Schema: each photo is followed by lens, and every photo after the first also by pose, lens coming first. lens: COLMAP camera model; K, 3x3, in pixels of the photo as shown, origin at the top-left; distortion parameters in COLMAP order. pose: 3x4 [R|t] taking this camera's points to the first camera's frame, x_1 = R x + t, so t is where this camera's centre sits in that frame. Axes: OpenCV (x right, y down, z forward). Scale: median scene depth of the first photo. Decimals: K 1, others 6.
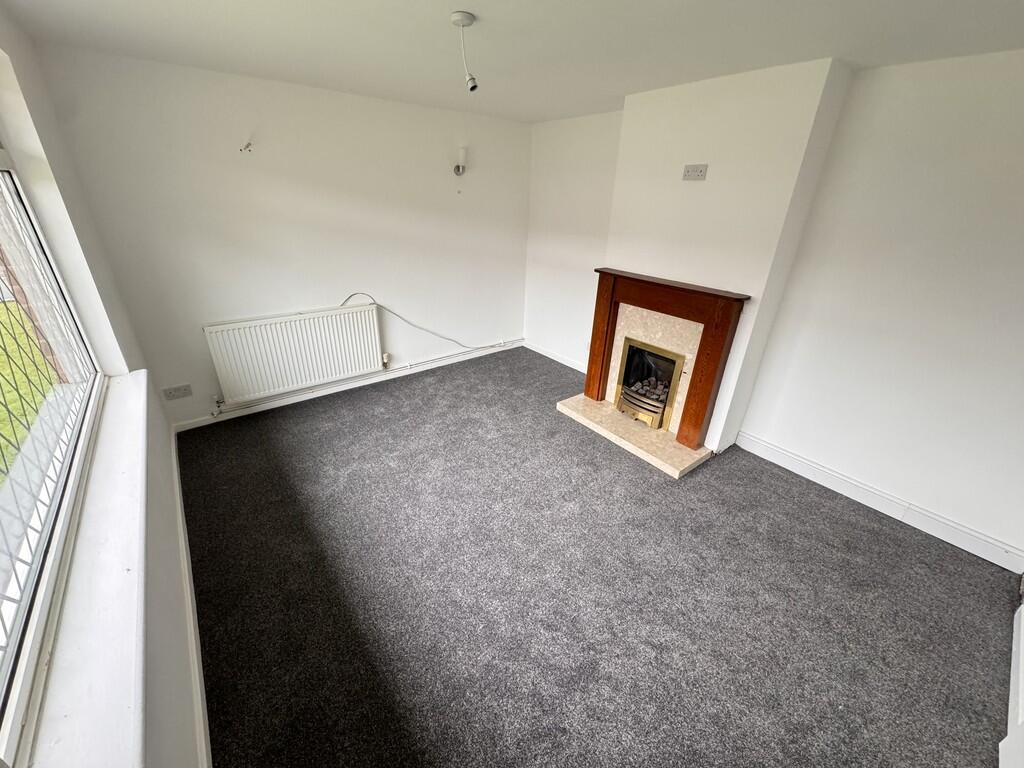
lens RADIAL K [[408.8, 0, 512.0], [0, 408.8, 384.0], [0, 0, 1]] dist [-0.003156, -0.000342]
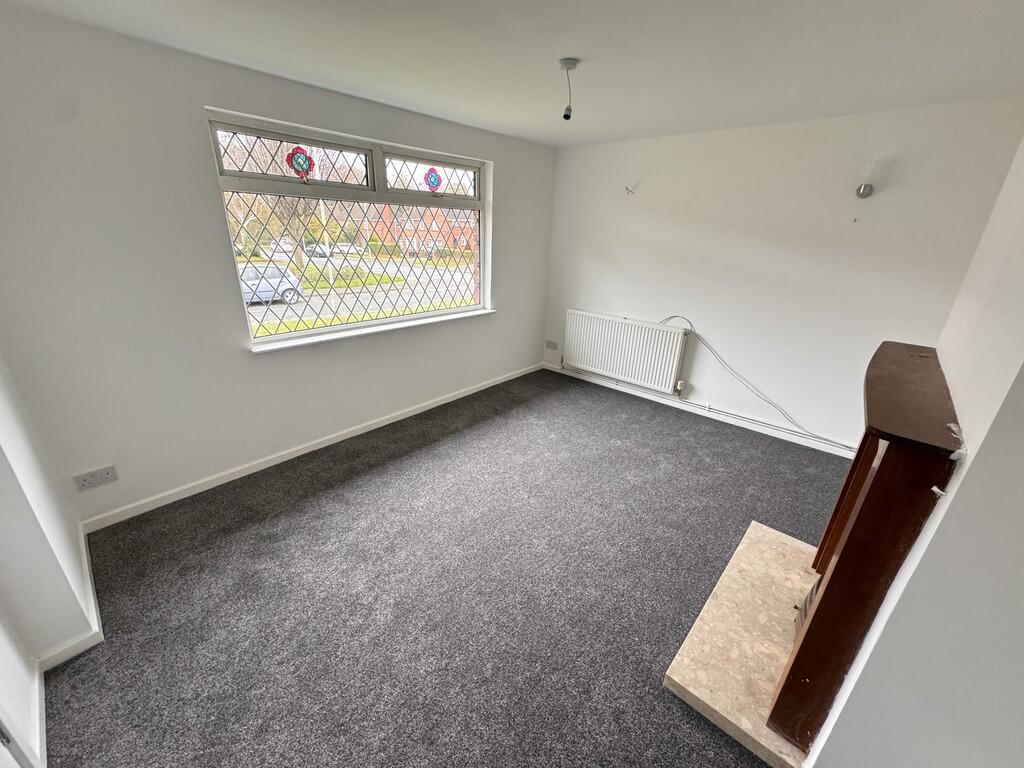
lens RADIAL K [[408.8, 0, 512.0], [0, 408.8, 384.0], [0, 0, 1]] dist [-0.003156, -0.000342]
pose [[0.167436, 0.338154, -0.926076, 0.570132], [-0.436048, 0.867865, 0.238060, -0.132190], [0.884210, 0.363954, 0.292763, 0.374286]]
